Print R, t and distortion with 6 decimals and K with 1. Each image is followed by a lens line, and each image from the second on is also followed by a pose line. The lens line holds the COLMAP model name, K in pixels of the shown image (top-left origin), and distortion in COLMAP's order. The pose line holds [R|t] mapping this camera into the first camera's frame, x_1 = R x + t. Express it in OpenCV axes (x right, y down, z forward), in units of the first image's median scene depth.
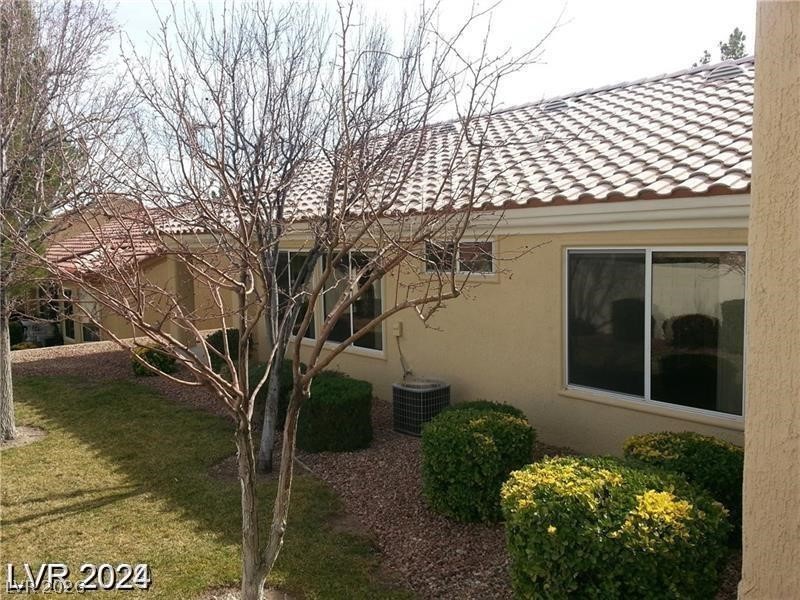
lens RADIAL K [[644.0, 0, 400.0], [0, 644.0, 300.0], [0, 0, 1]] dist [0.042208, -0.082714]
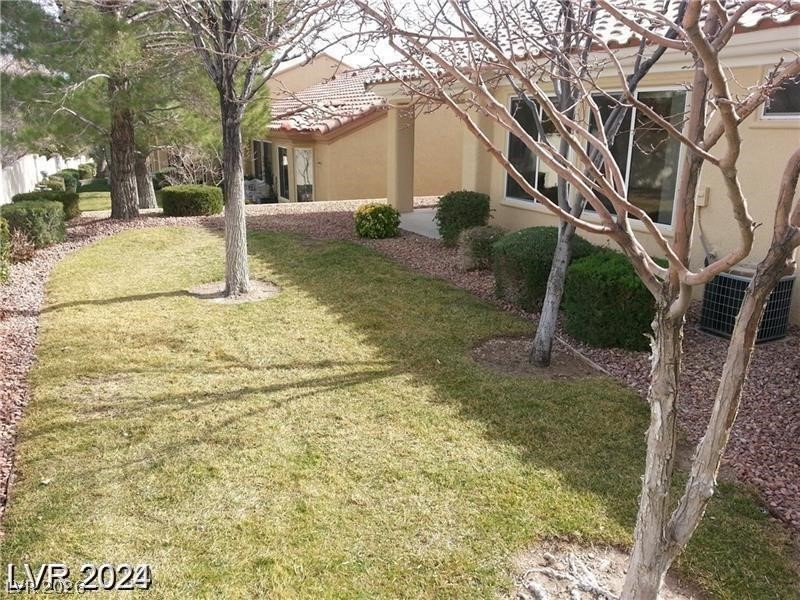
lens RADIAL K [[644.0, 0, 400.0], [0, 644.0, 300.0], [0, 0, 1]] dist [0.042208, -0.082714]
pose [[0.959919, 0.097136, -0.262906, -0.180321], [-0.047749, 0.980988, 0.188104, 0.051936], [0.276179, -0.168011, 0.946307, 0.232222]]
